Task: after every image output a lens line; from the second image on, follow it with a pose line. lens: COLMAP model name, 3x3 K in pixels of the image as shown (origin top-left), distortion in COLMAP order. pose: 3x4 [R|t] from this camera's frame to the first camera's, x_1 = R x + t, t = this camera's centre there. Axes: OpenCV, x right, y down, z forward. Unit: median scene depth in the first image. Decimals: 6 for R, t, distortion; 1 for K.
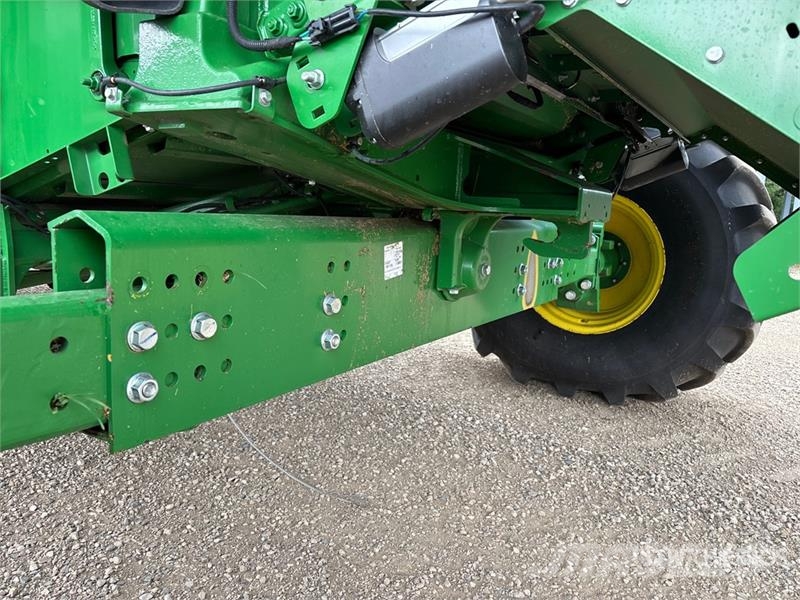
lens RADIAL K [[607.5, 0, 399.7], [0, 607.5, 286.2], [0, 0, 1]] dist [0.047062, -0.043641]
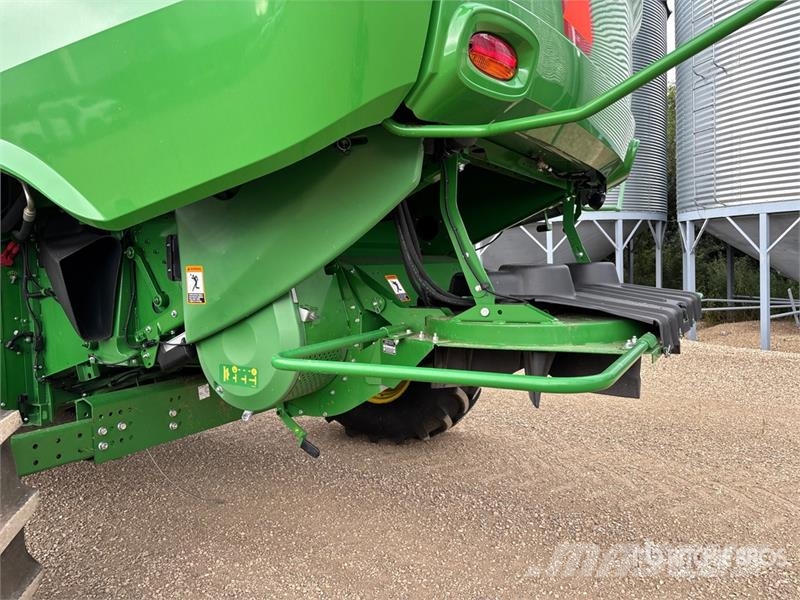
lens RADIAL K [[592.6, 0, 395.0], [0, 592.6, 298.1], [0, 0, 1]] dist [0.057728, -0.051678]
pose [[0.995962, -0.085112, 0.028556, 0.888935], [0.087467, 0.991622, -0.095056, -0.147013], [-0.020227, 0.097169, 0.995062, -1.851249]]
